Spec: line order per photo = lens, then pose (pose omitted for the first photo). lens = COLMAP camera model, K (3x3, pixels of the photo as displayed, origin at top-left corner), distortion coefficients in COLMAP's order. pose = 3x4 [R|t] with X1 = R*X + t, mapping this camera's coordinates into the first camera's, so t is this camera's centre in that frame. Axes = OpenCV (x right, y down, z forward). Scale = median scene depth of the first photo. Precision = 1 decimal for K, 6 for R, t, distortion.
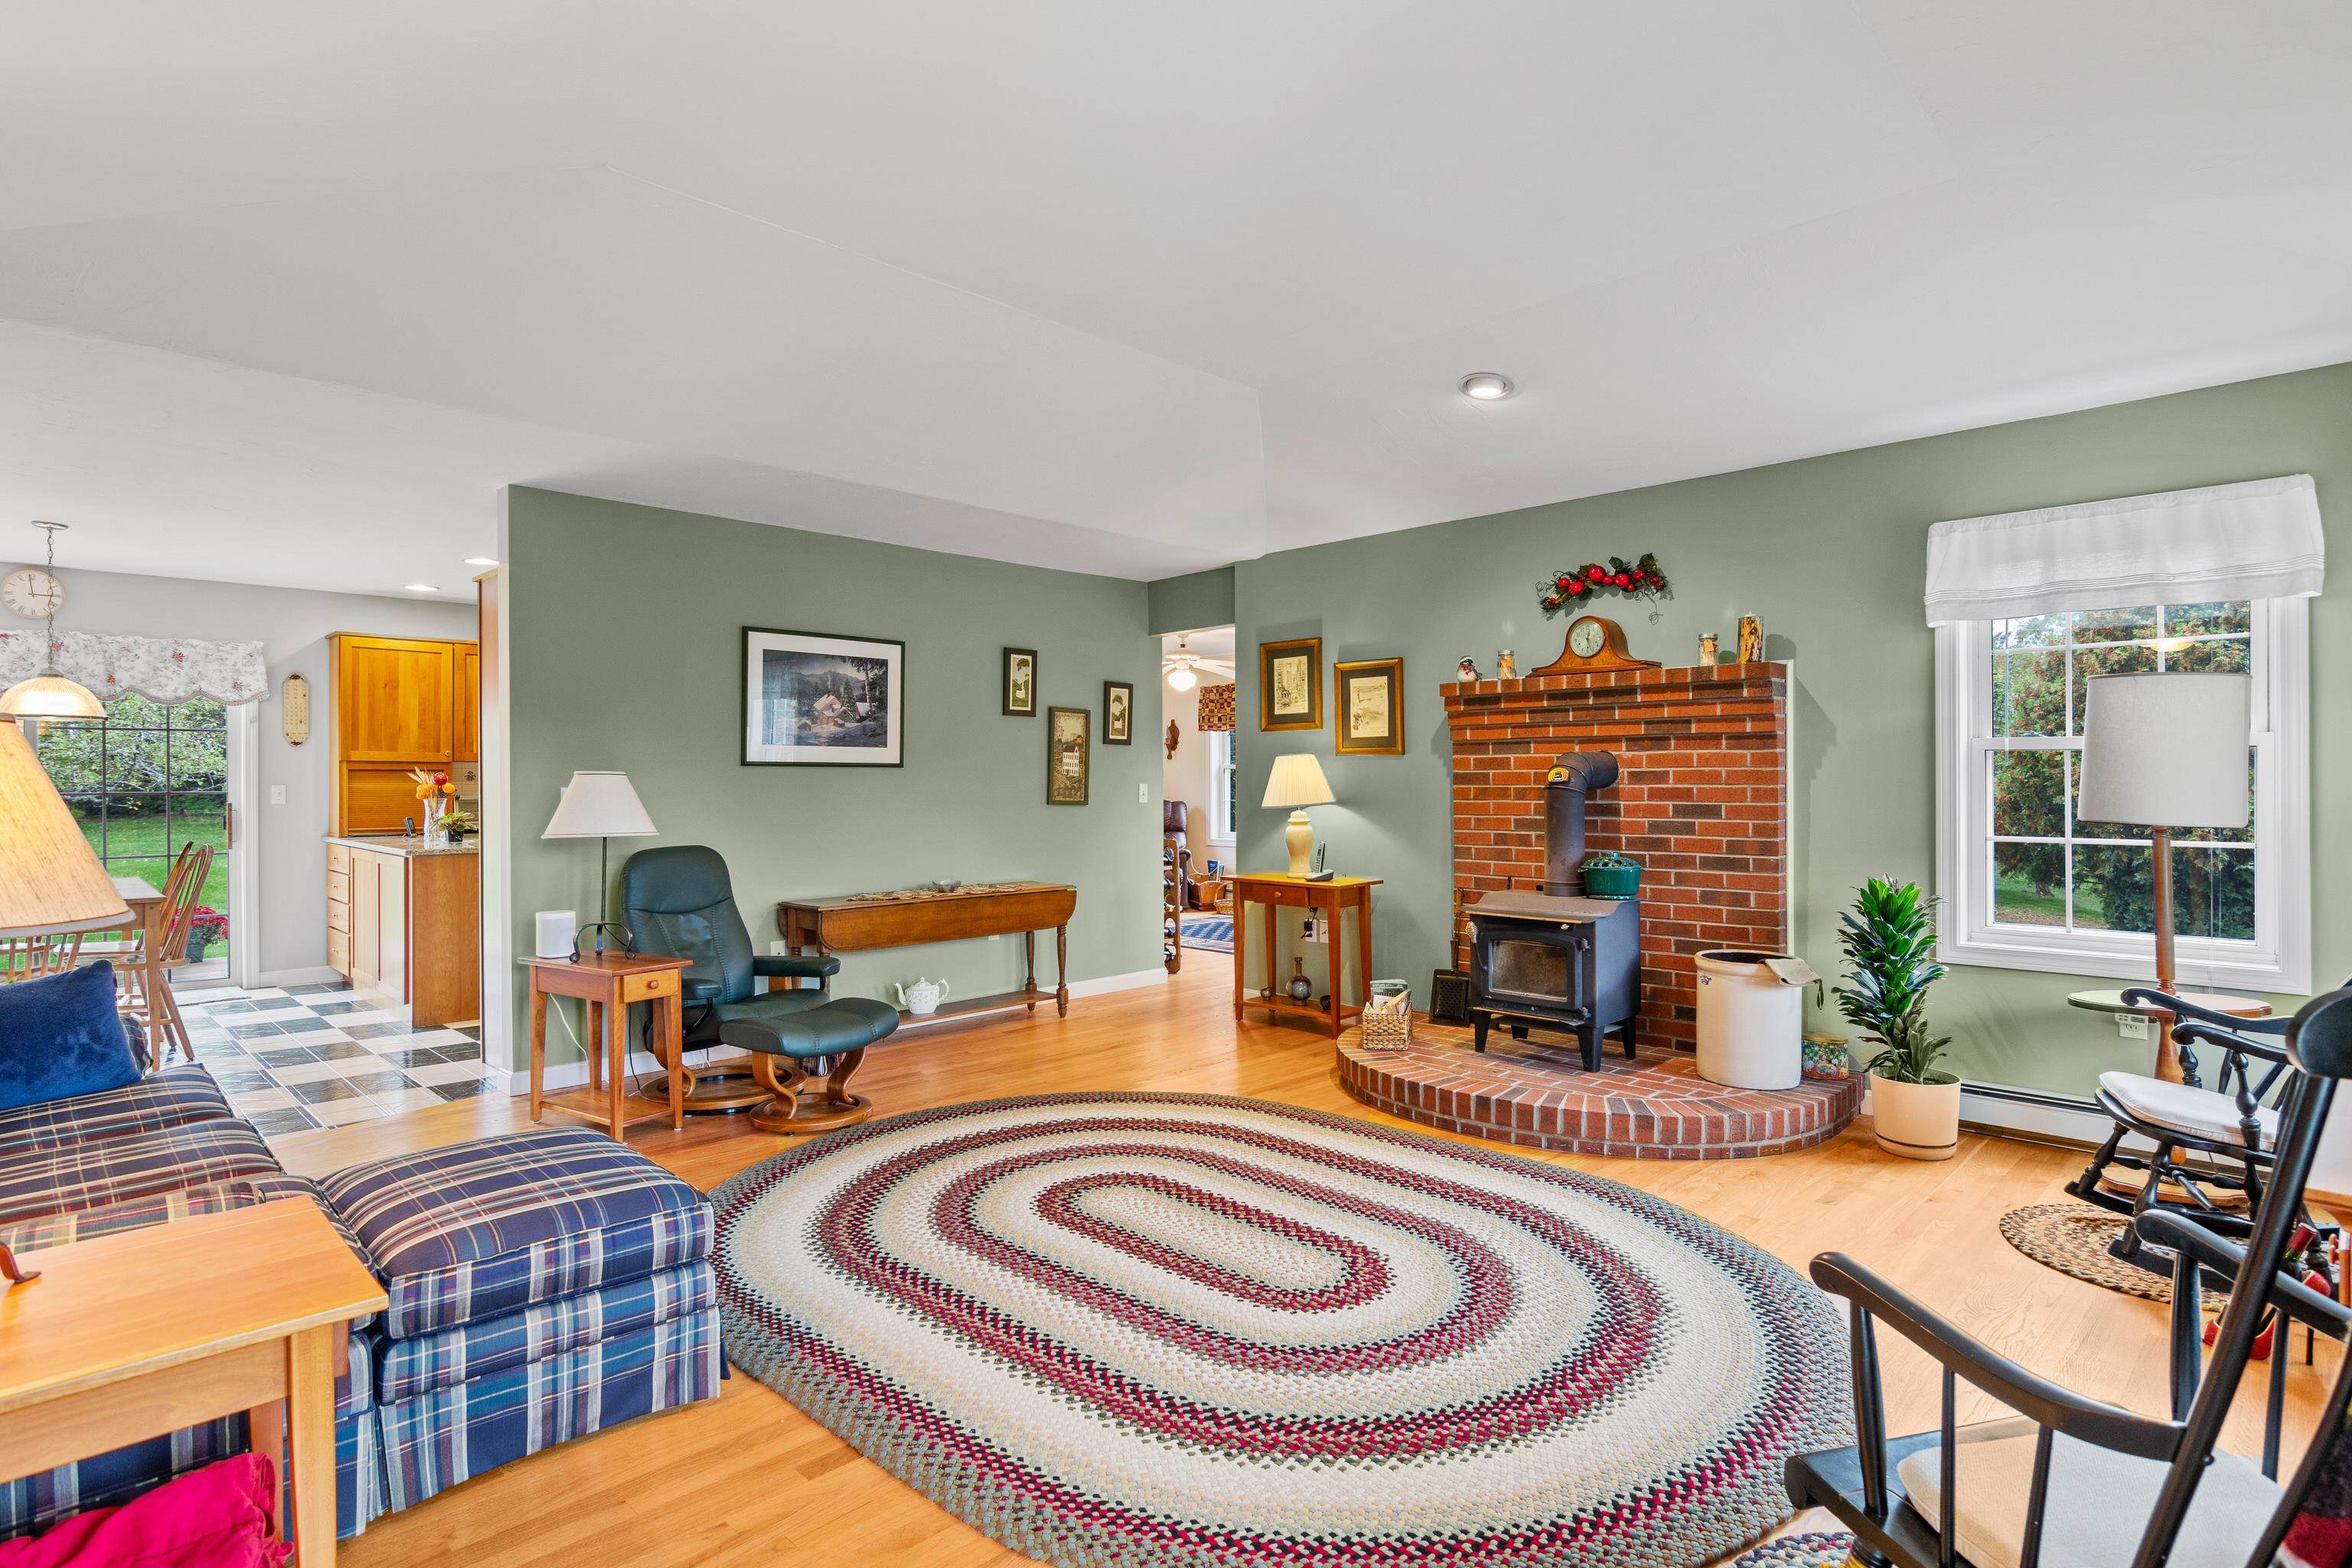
lens RADIAL K [[1218.1, 0, 1169.7], [0, 1218.1, 779.6], [0, 0, 1]] dist [0.000363, 0.001900]
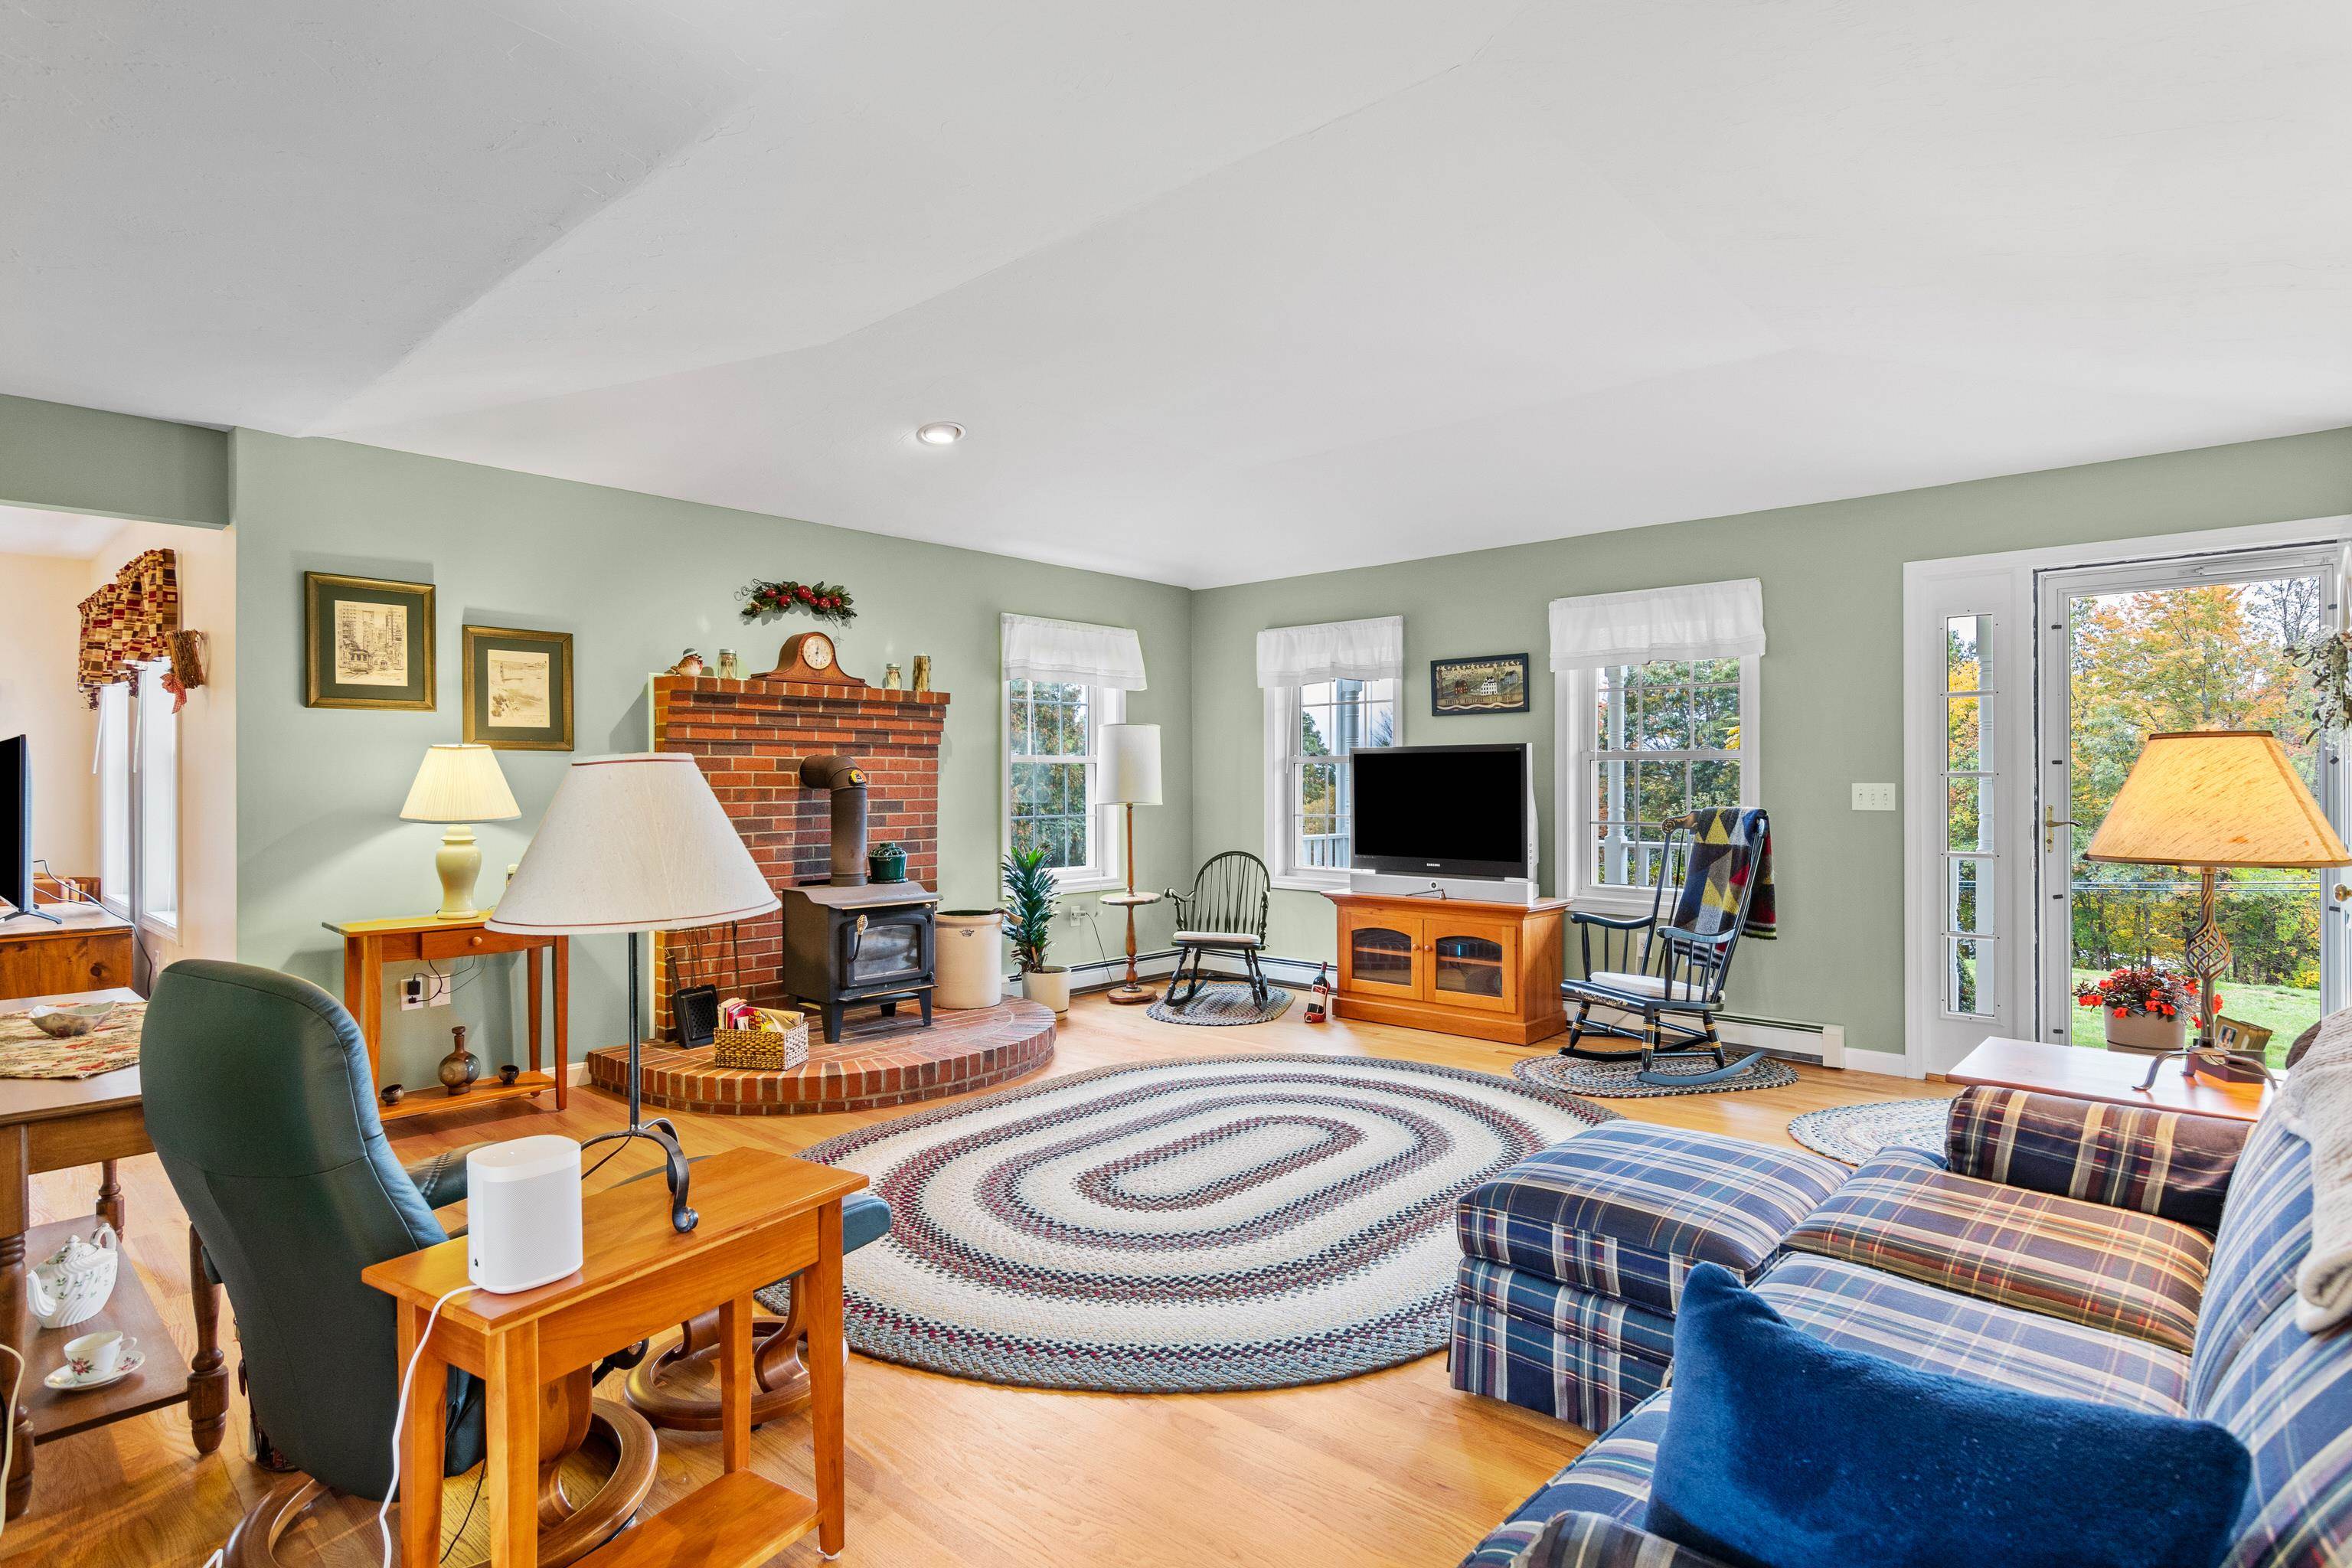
lens RADIAL K [[1218.1, 0, 1172.2], [0, 1218.1, 782.2], [0, 0, 1]] dist [0.000363, 0.001900]
pose [[-0.054546, 0.000865, 0.998511, -0.776830], [0.002471, 0.999997, -0.000731, 0.002867], [-0.998508, 0.002428, -0.054548, 0.746696]]
